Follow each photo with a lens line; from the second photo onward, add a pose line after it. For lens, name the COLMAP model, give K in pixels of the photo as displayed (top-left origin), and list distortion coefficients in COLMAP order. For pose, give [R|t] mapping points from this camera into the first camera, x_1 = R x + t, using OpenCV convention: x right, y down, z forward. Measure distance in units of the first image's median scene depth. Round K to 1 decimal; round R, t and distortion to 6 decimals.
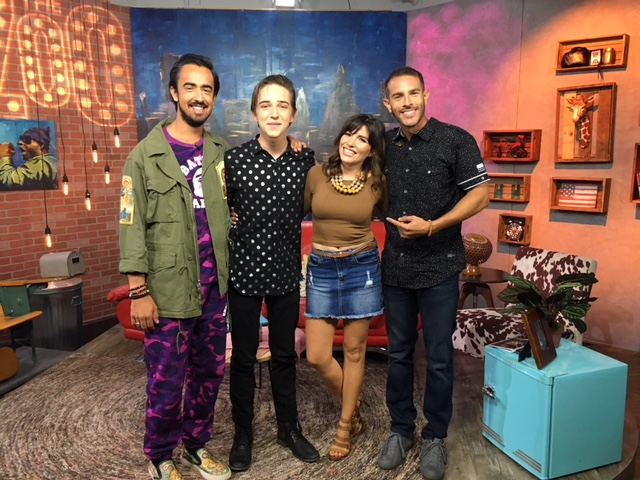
lens RADIAL K [[538.2, 0, 320.0], [0, 538.2, 240.0], [0, 0, 1]] dist [0.087735, -0.124676]
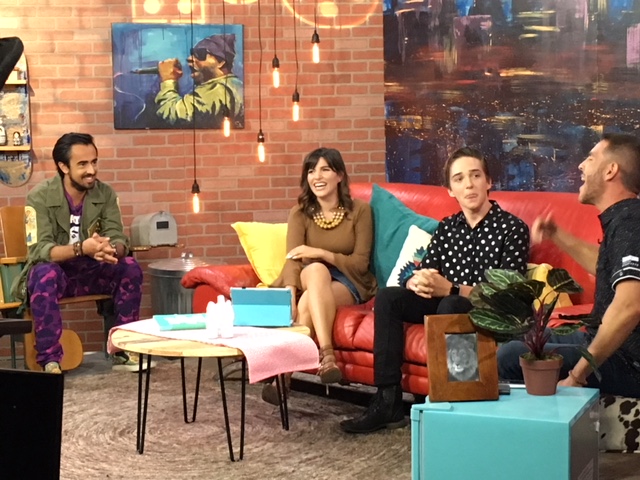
lens RADIAL K [[1349.4, 0, 320.0], [0, 1349.4, 240.0], [0, 0, 1]] dist [0.077090, -0.244374]
pose [[0.753469, 0.071959, -0.653534, 0.665277], [-0.092620, 0.995697, 0.002851, 0.025652], [0.650927, 0.058382, 0.756892, -0.150015]]
